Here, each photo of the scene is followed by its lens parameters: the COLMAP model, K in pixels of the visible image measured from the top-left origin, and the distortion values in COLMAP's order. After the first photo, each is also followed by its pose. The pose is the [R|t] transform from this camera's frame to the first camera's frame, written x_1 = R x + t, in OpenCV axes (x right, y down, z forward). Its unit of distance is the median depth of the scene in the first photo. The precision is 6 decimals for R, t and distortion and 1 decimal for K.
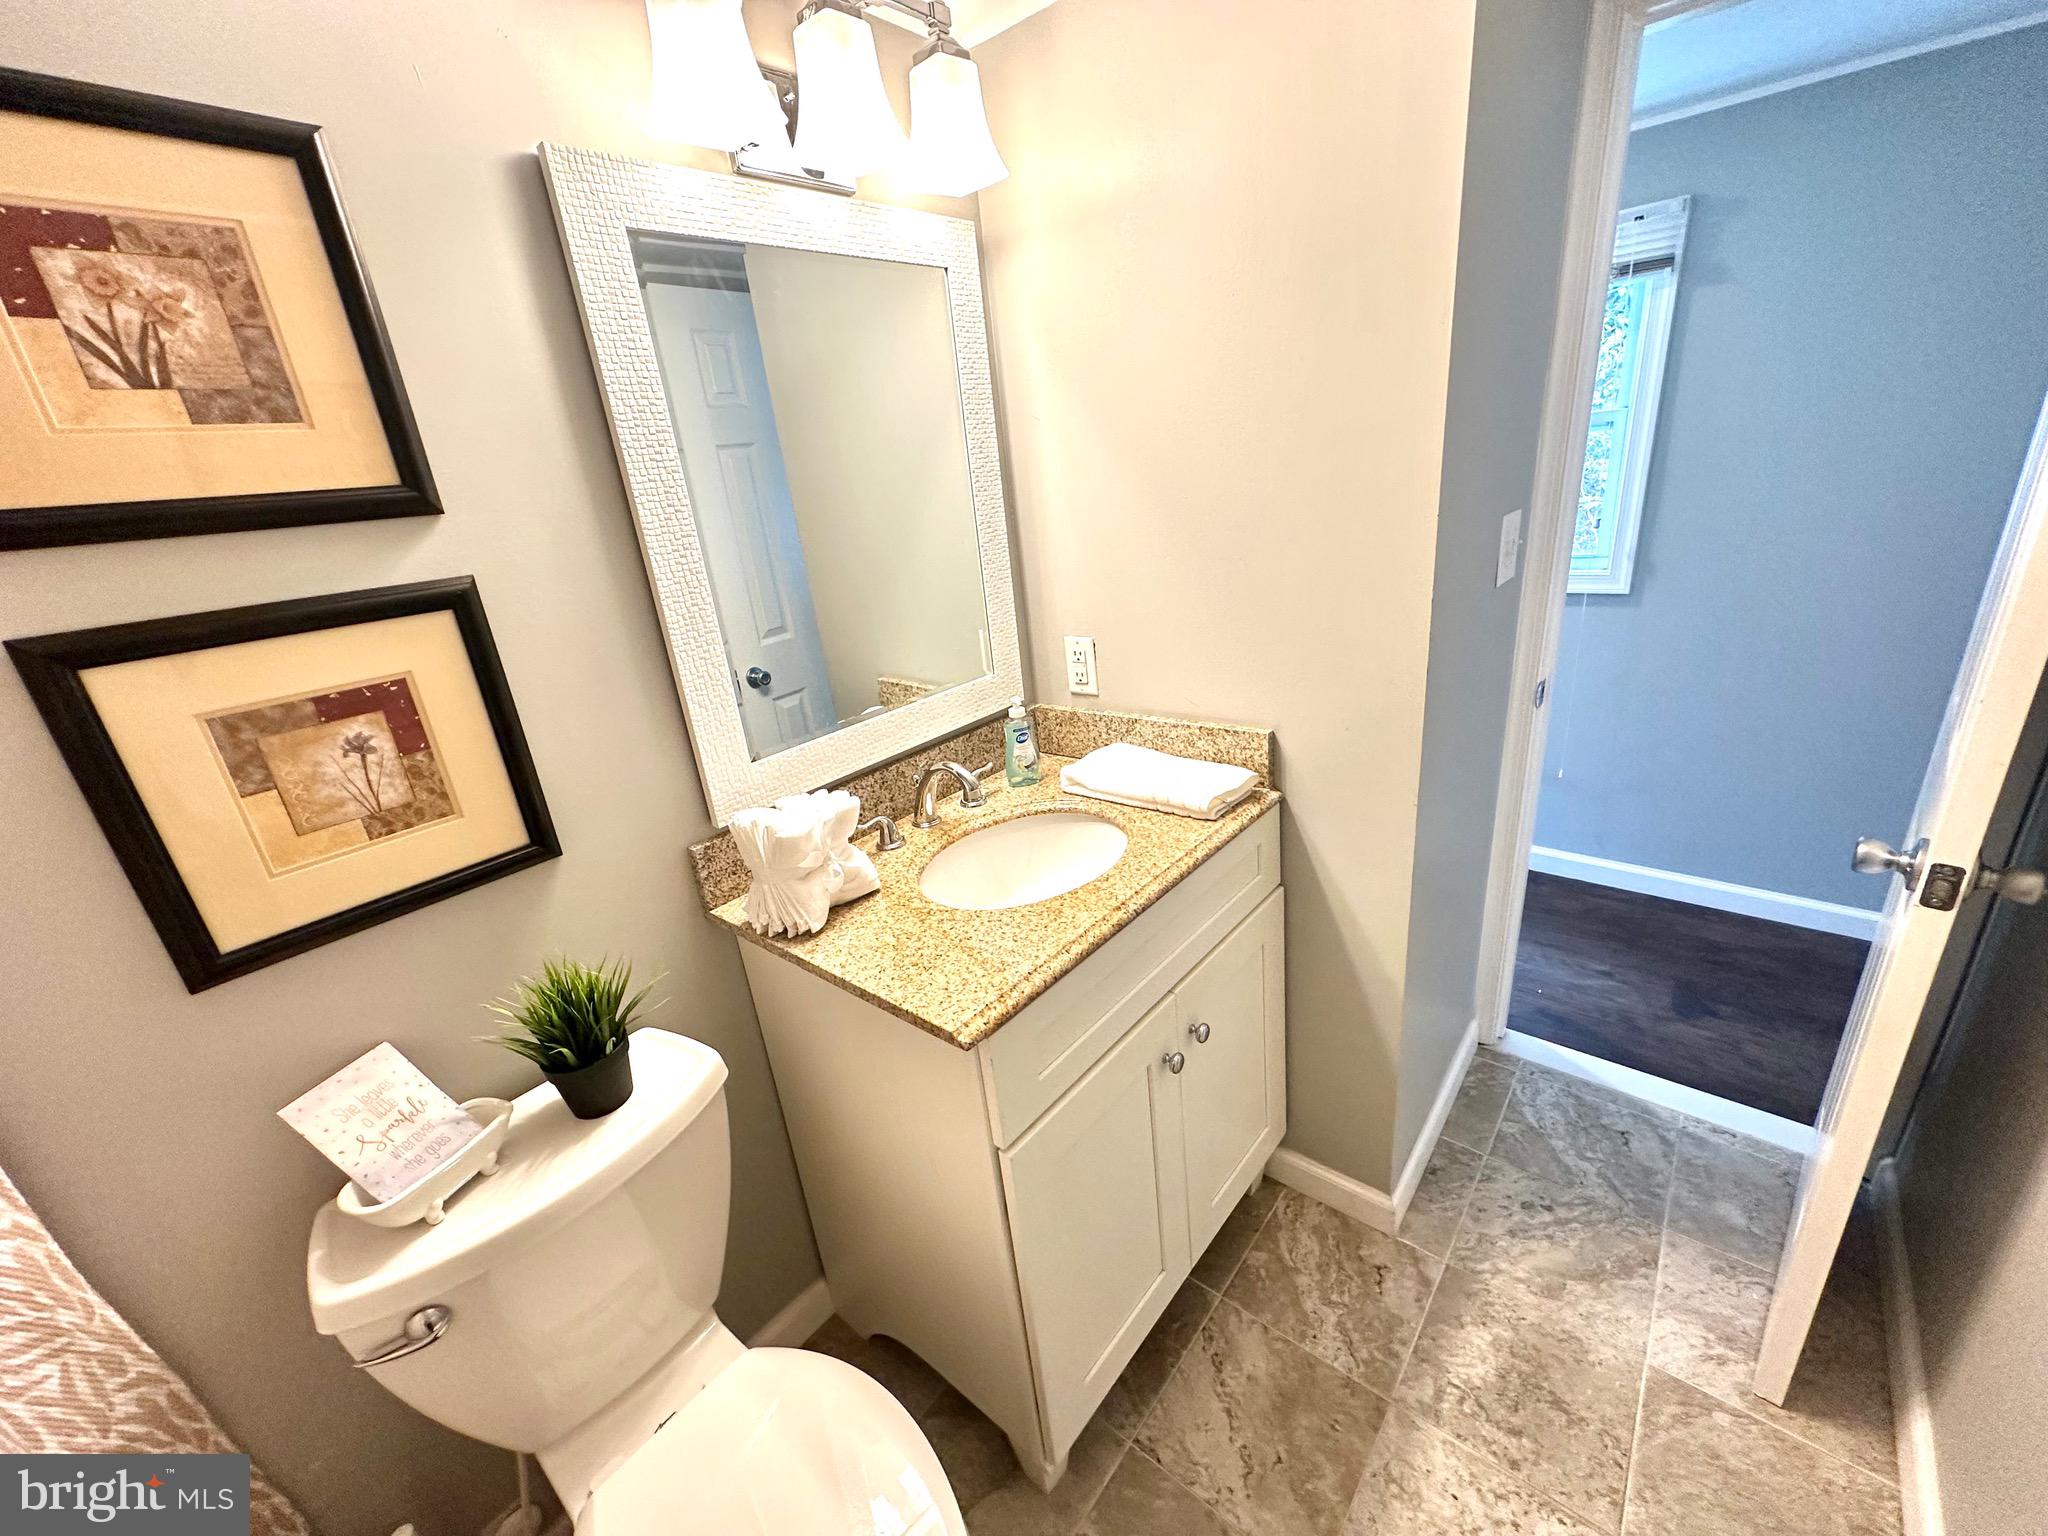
lens RADIAL K [[816.8, 0, 1026.5], [0, 816.8, 766.6], [0, 0, 1]] dist [0.000239, 0.000037]
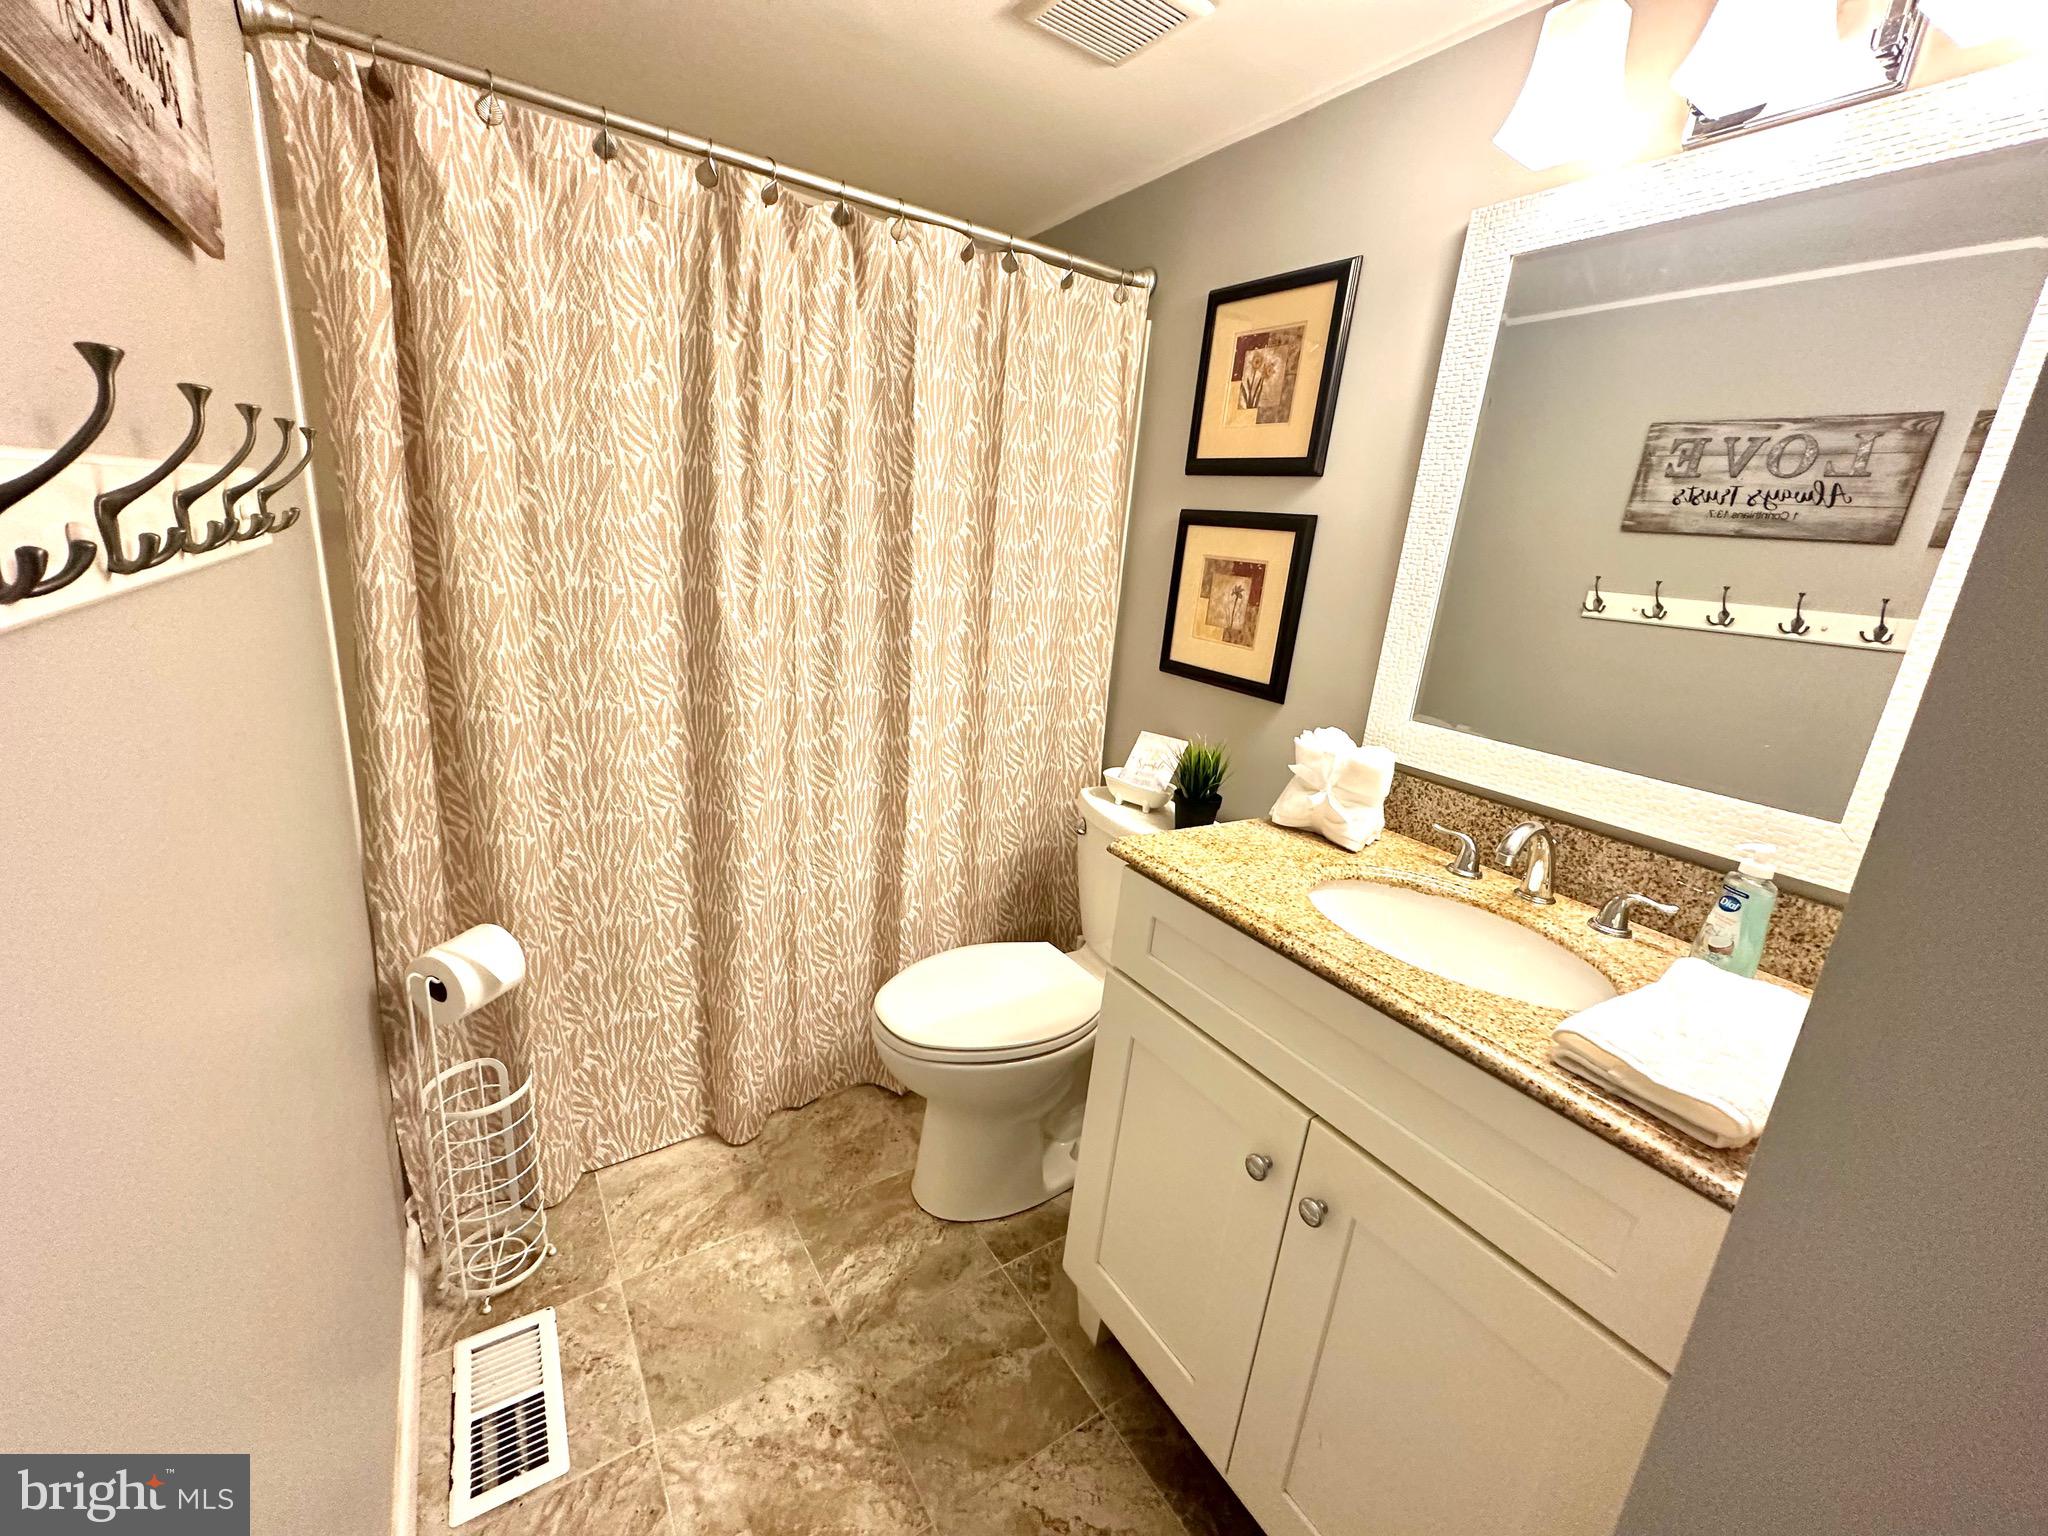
lens RADIAL K [[816.8, 0, 1026.5], [0, 816.8, 766.6], [0, 0, 1]] dist [0.000239, 0.000037]
pose [[-0.275306, 0.330338, -0.902820, 1.178875], [-0.395254, 0.817172, 0.419528, -0.298819], [0.876345, 0.472342, -0.094405, 0.948790]]
